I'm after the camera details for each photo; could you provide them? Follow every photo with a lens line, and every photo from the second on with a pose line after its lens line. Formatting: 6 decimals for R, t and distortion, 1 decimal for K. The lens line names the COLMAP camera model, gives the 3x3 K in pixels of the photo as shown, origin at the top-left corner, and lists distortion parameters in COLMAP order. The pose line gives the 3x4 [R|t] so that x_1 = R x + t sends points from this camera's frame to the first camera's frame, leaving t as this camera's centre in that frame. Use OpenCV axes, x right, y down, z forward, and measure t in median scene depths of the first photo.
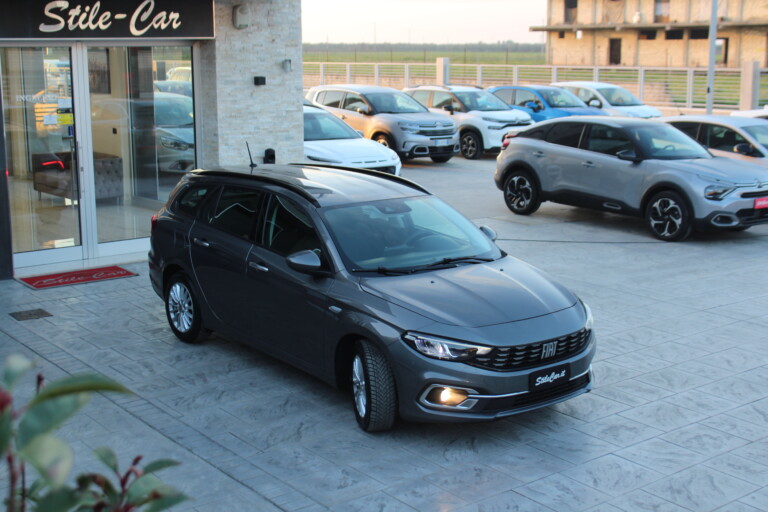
lens RADIAL K [[1077.1, 0, 384.0], [0, 1077.1, 256.0], [0, 0, 1]] dist [-0.025375, -0.050920]
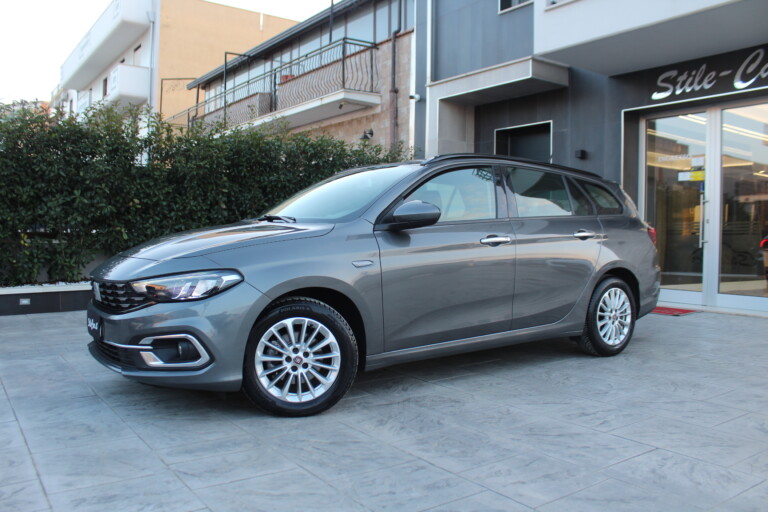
lens RADIAL K [[630.8, 0, 374.1], [0, 630.8, 254.8], [0, 0, 1]] dist [-0.169261, 0.147560]
pose [[-0.057474, 0.036377, -0.997684, 0.369140], [-0.214493, 0.975549, 0.047927, -0.004515], [0.975033, 0.216751, -0.048266, 0.732770]]
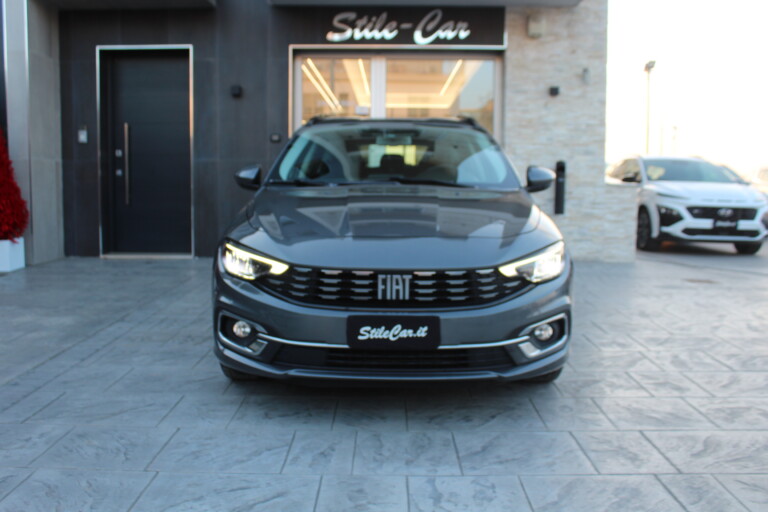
lens RADIAL K [[835.6, 0, 384.0], [0, 835.6, 256.0], [0, 0, 1]] dist [-0.108173, 0.006616]
pose [[0.778311, 0.063625, -0.624647, 0.269346], [-0.133503, 0.988874, -0.065621, 0.061320], [0.613522, 0.134466, 0.778145, 0.373856]]
